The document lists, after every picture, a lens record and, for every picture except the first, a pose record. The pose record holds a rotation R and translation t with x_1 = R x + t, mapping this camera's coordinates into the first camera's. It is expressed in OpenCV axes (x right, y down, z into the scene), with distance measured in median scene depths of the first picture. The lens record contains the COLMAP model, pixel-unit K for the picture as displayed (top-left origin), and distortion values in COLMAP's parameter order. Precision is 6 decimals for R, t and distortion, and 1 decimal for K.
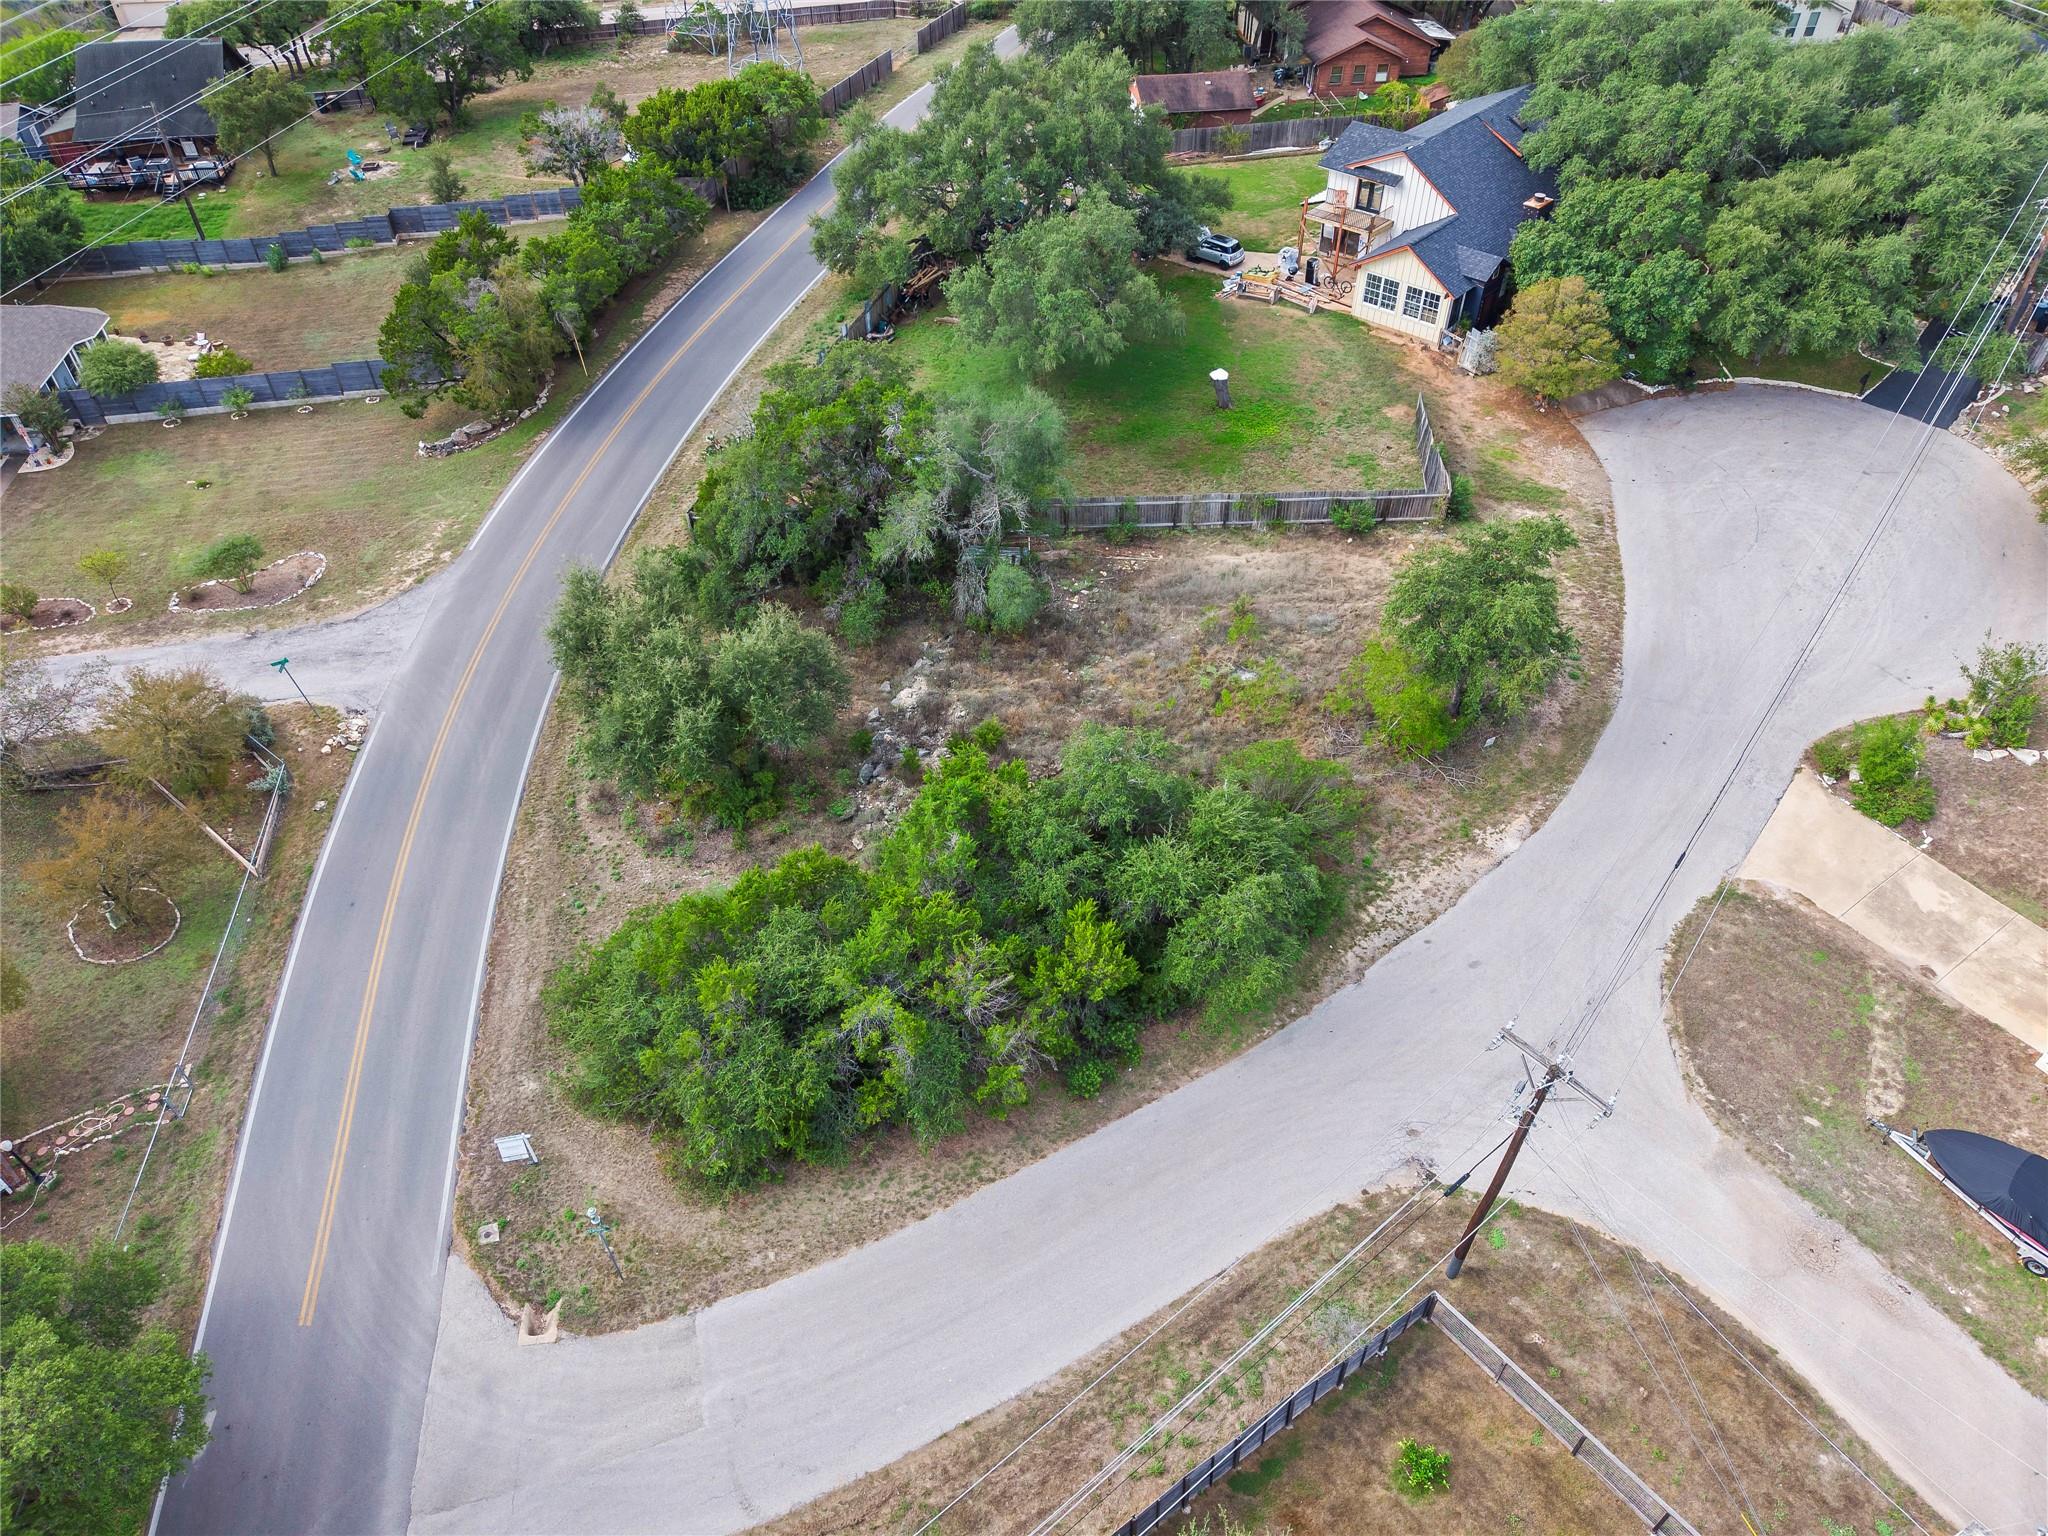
lens RADIAL K [[1366.6, 0, 1022.0], [0, 1366.6, 773.7], [0, 0, 1]] dist [0.030087, -0.029148]
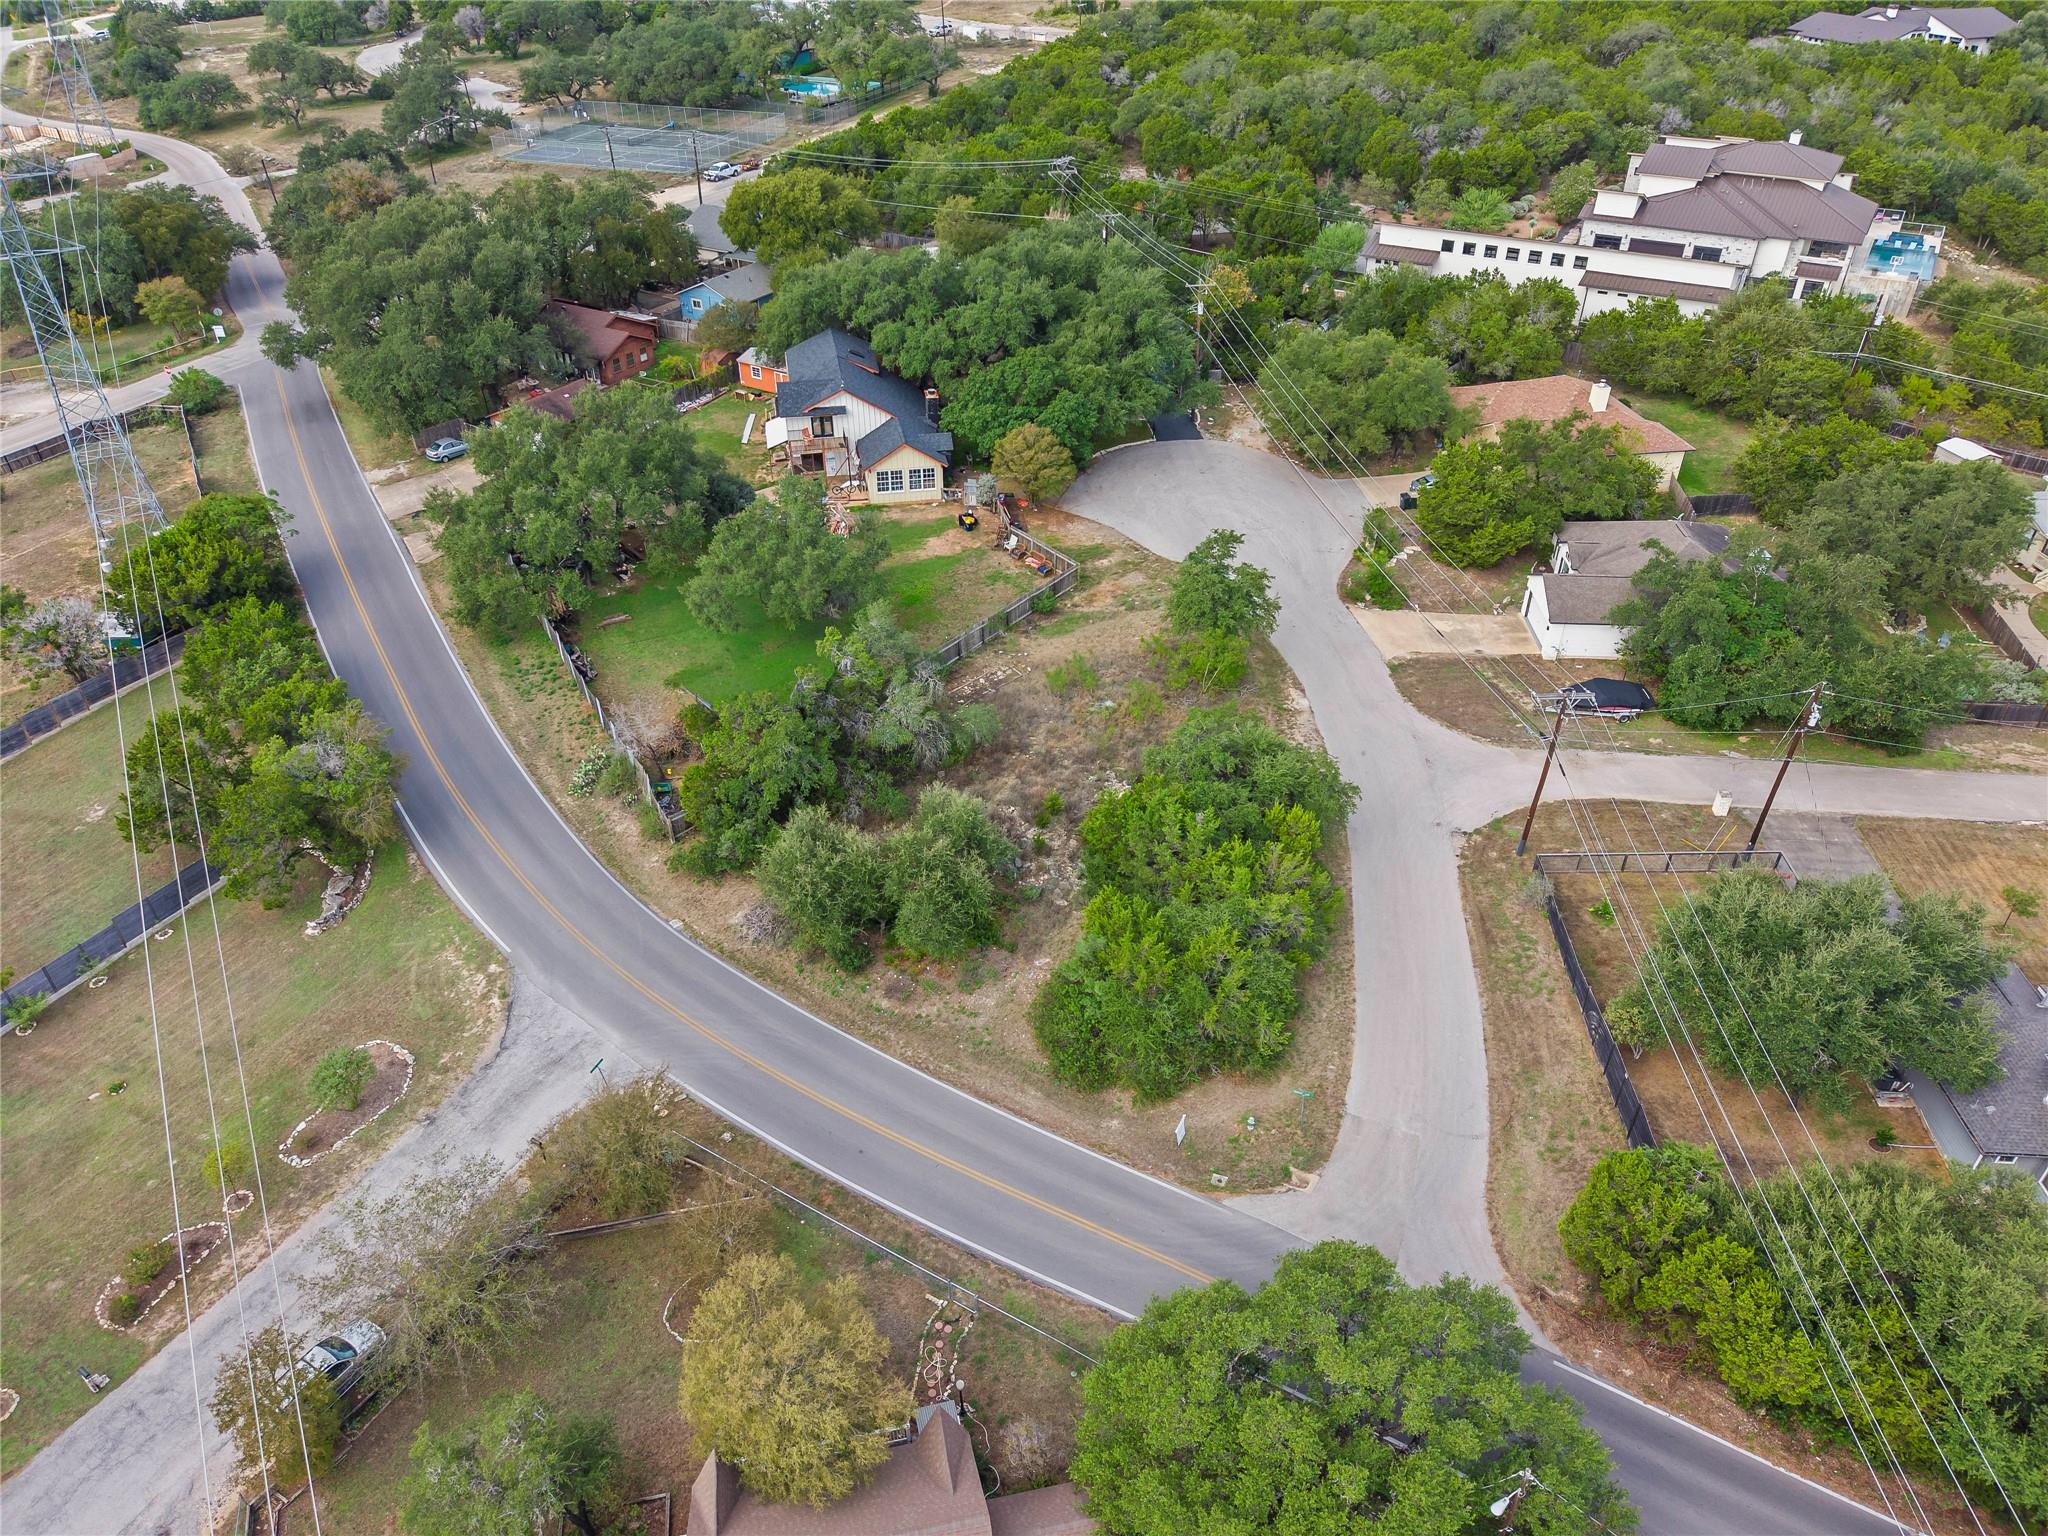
lens RADIAL K [[1357.2, 0, 1021.9], [0, 1357.2, 776.4], [0, 0, 1]] dist [0.050423, -0.063251]
pose [[0.619234, -0.452007, 0.642058, -0.880560], [0.537004, 0.840355, 0.073693, -0.163785], [-0.572866, 0.299155, 0.763106, -0.059772]]
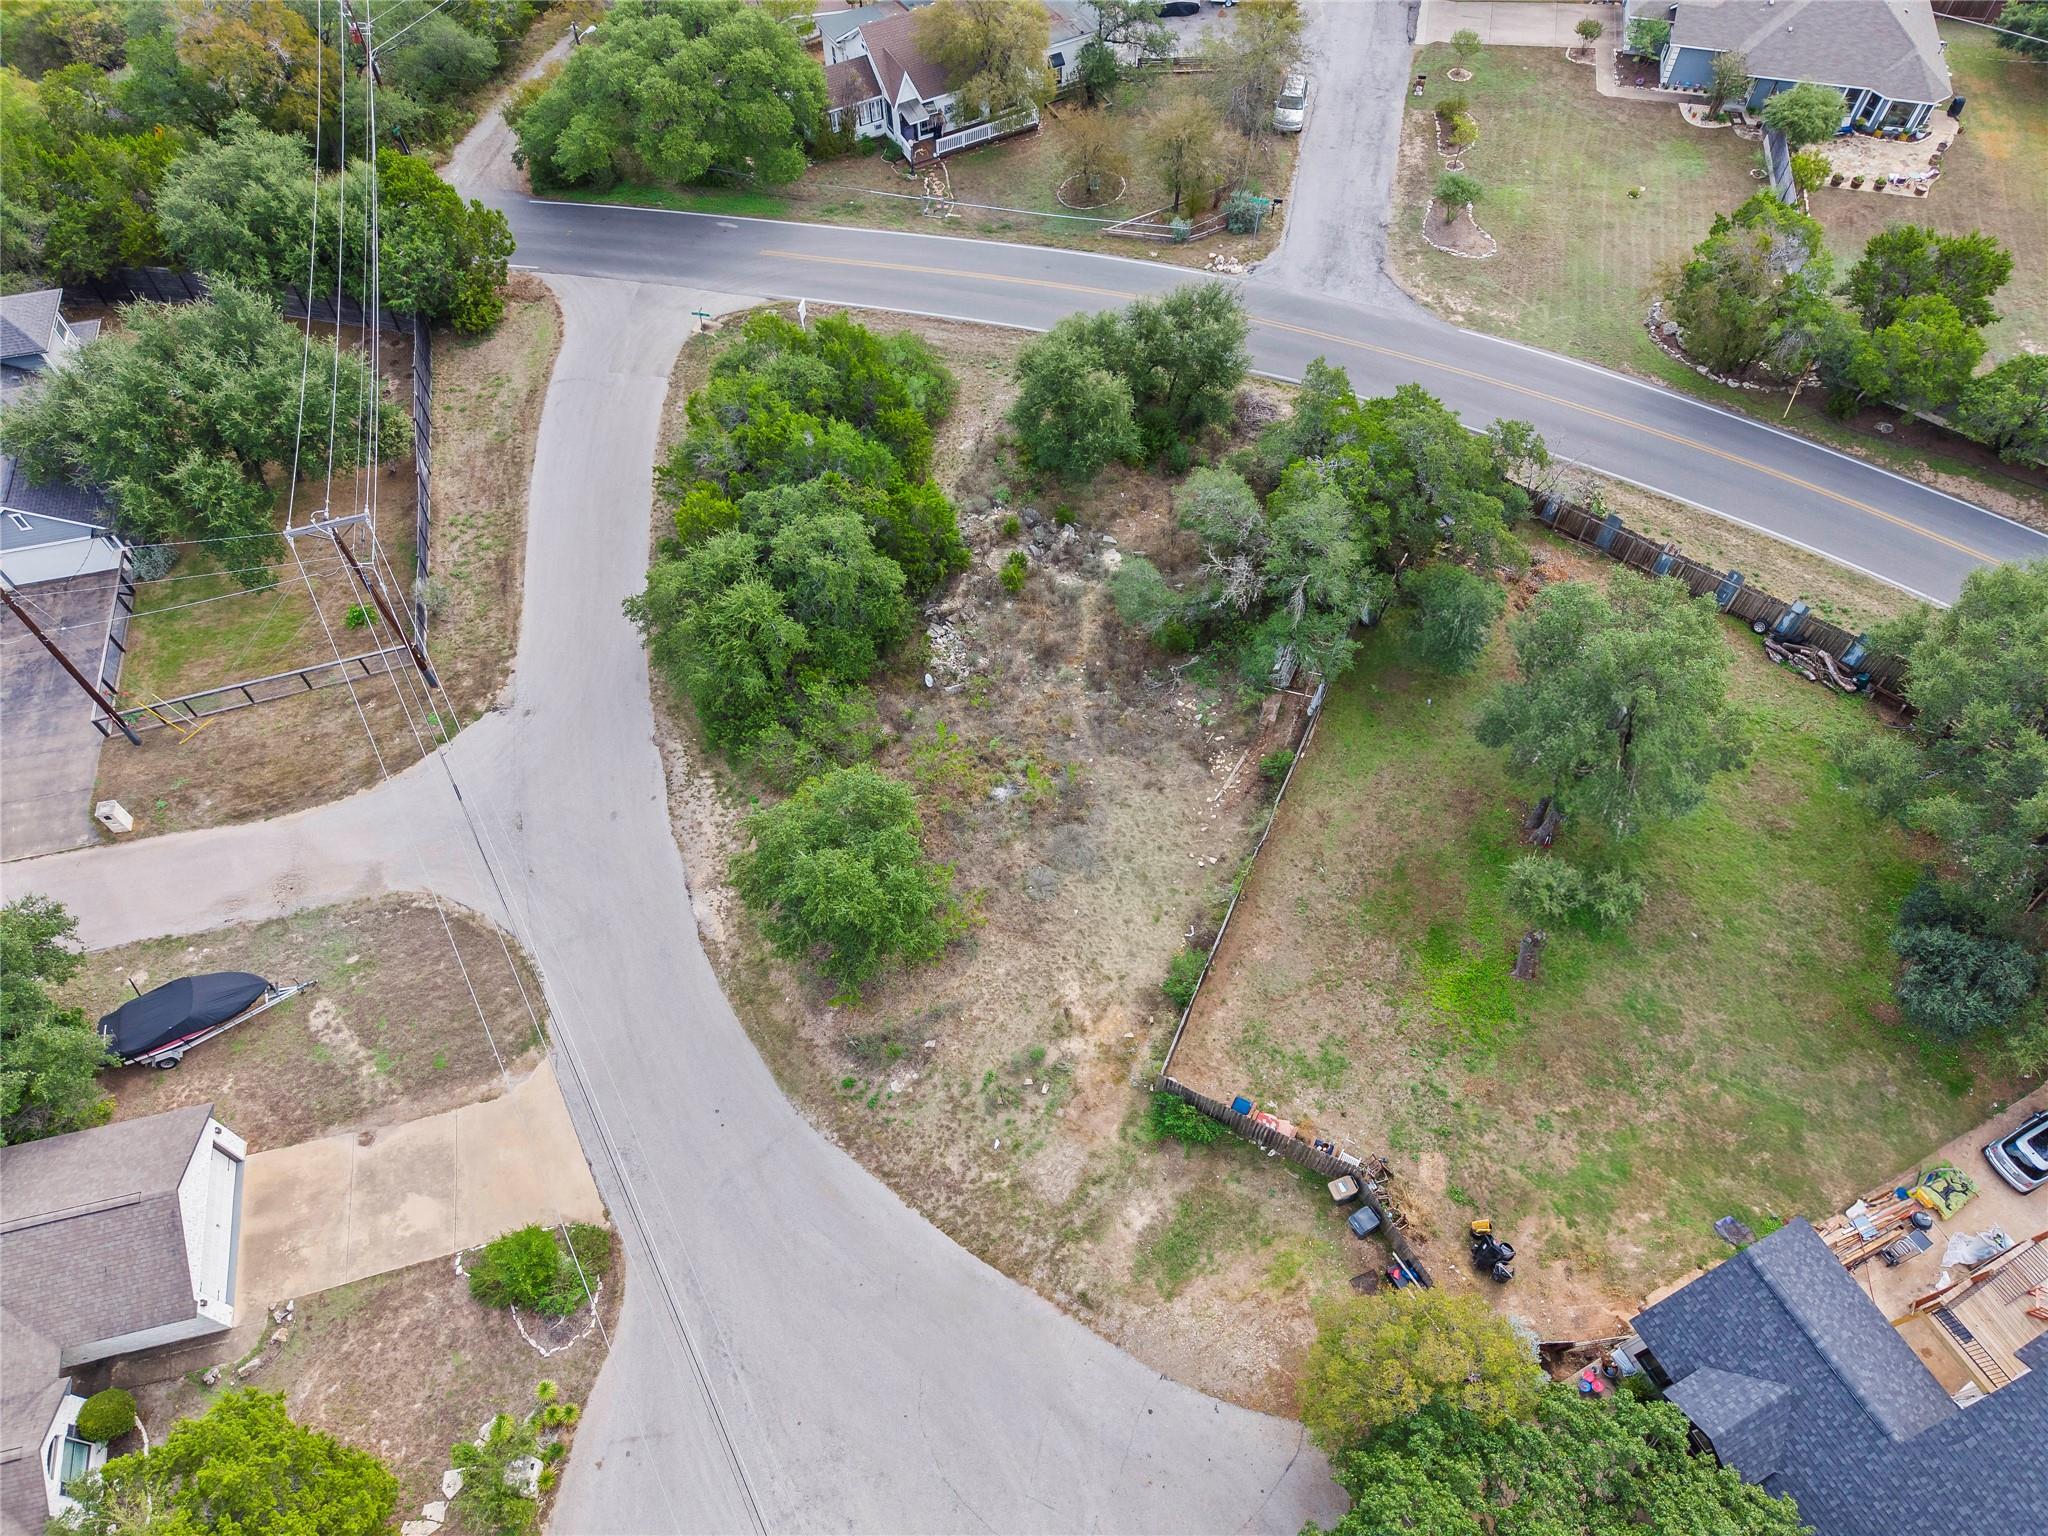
lens RADIAL K [[1366.6, 0, 1022.0], [0, 1366.6, 773.7], [0, 0, 1]] dist [0.030087, -0.029148]
pose [[-0.364233, 0.781085, -0.507189, 0.629412], [-0.630858, 0.193691, 0.751334, -0.795455], [0.685093, 0.593624, 0.422205, 0.589836]]
